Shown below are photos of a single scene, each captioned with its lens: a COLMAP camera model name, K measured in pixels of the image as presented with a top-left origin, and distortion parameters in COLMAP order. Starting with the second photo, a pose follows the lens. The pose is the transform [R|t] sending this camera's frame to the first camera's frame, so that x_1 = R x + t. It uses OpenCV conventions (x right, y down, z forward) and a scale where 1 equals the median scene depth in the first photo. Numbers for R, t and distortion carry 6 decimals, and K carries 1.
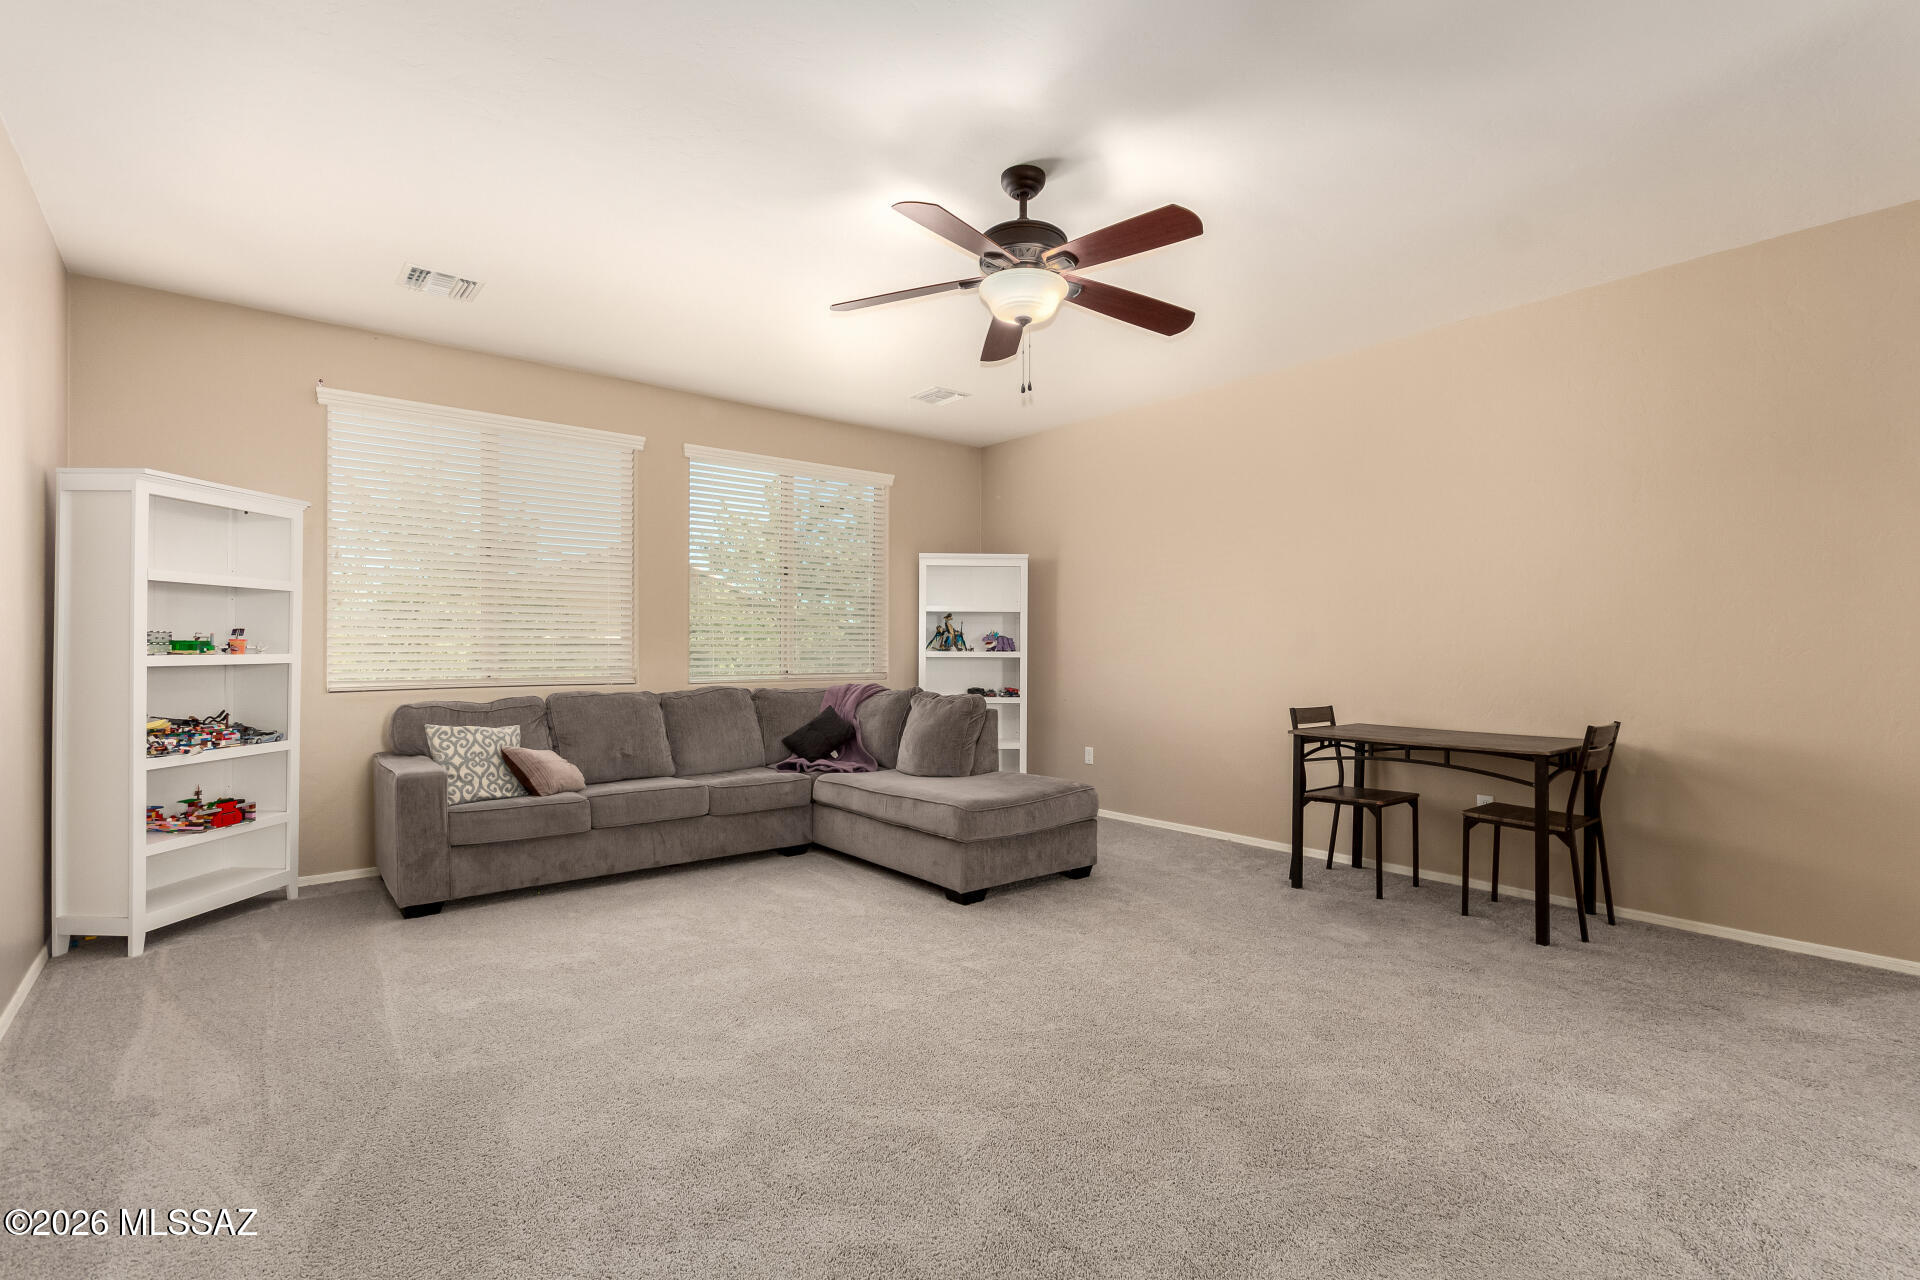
lens RADIAL K [[893.8, 0, 970.5], [0, 893.8, 647.1], [0, 0, 1]] dist [0.002406, -0.000220]
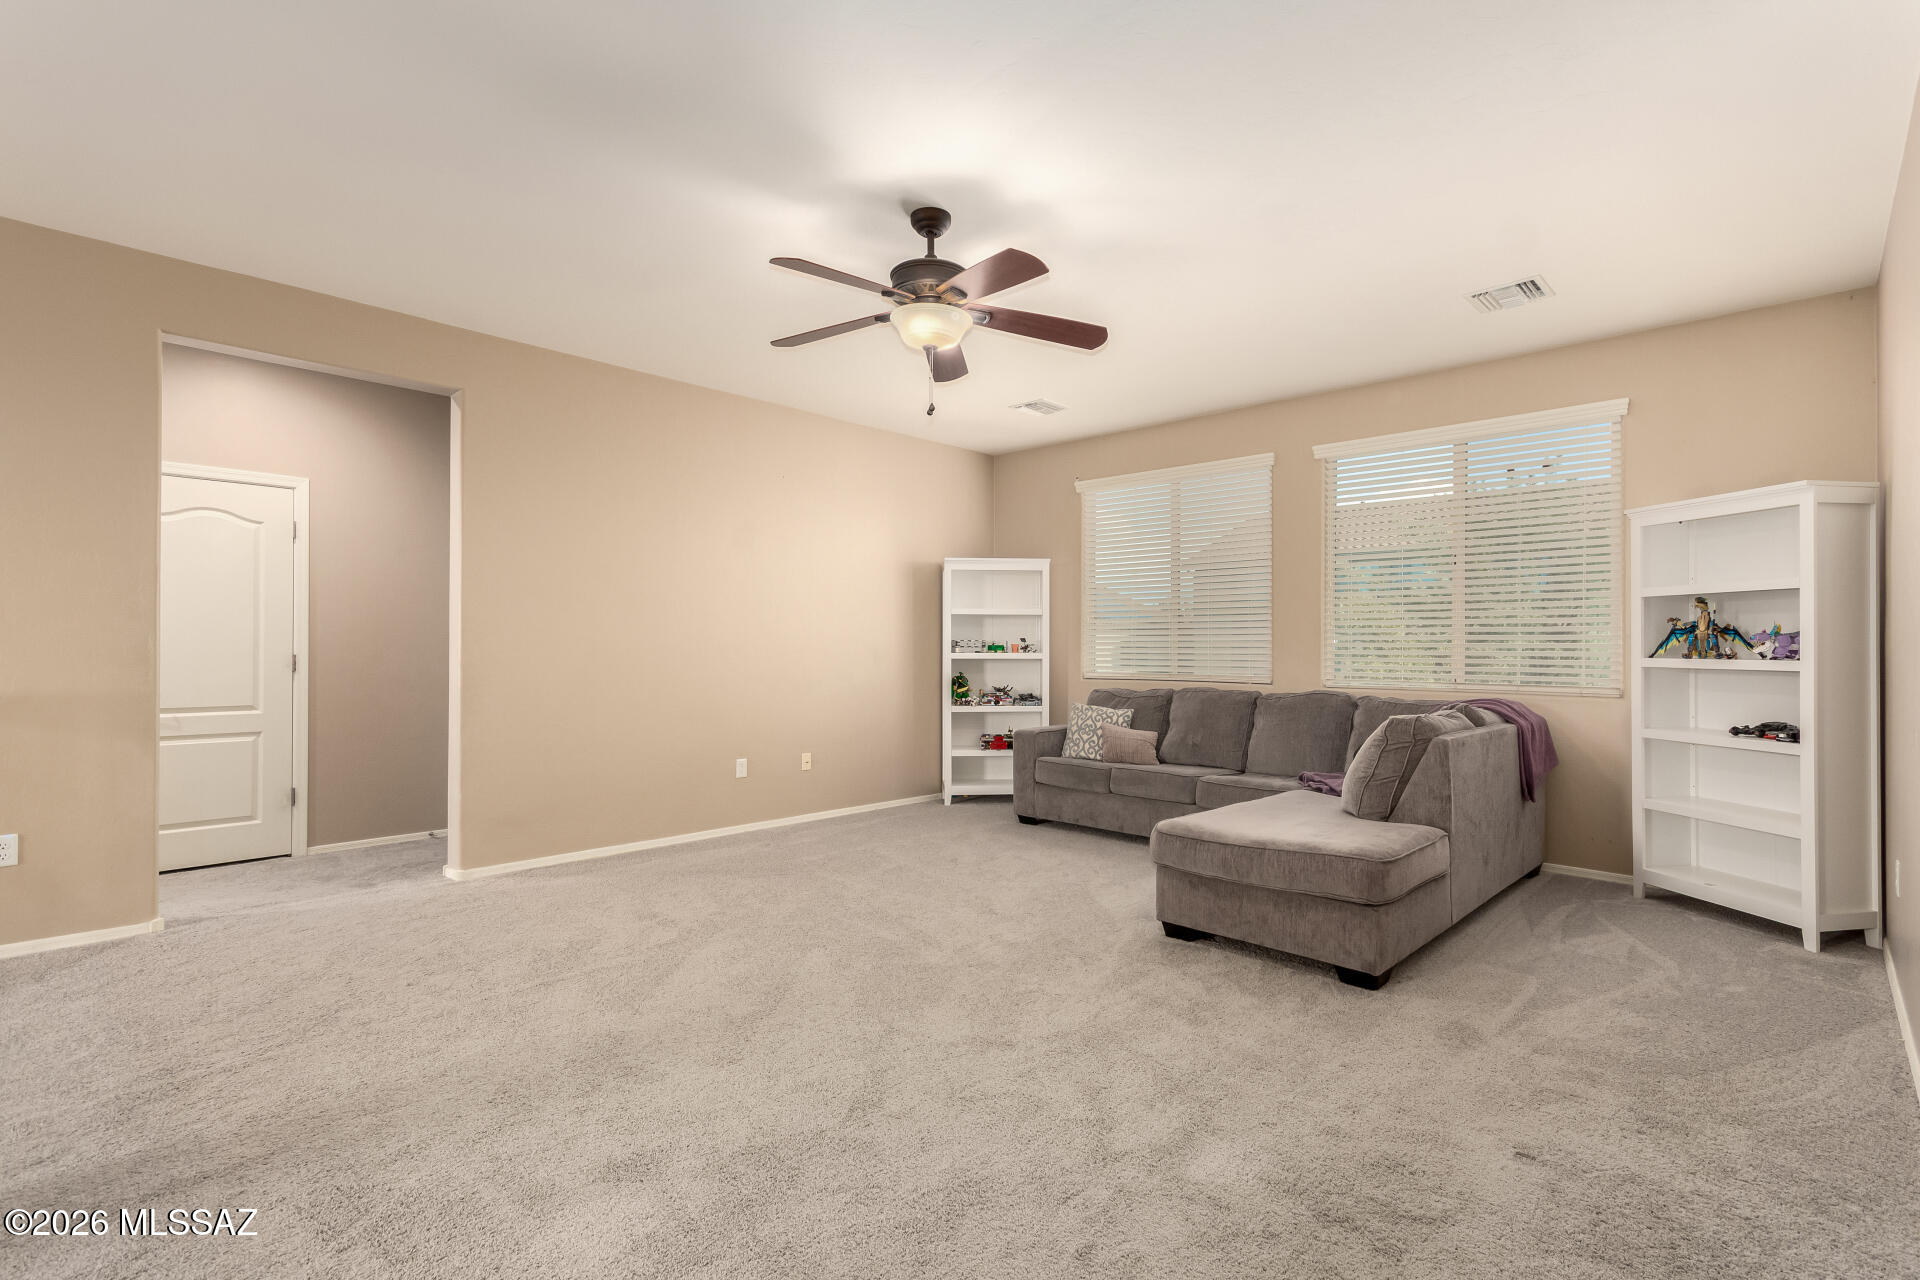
lens RADIAL K [[893.8, 0, 970.5], [0, 893.8, 637.6], [0, 0, 1]] dist [0.002406, -0.000220]
pose [[0.108228, -0.013578, -0.994033, 0.826150], [-0.004473, 0.999890, -0.014145, 0.002414], [0.994116, 0.005977, 0.108155, 0.670796]]
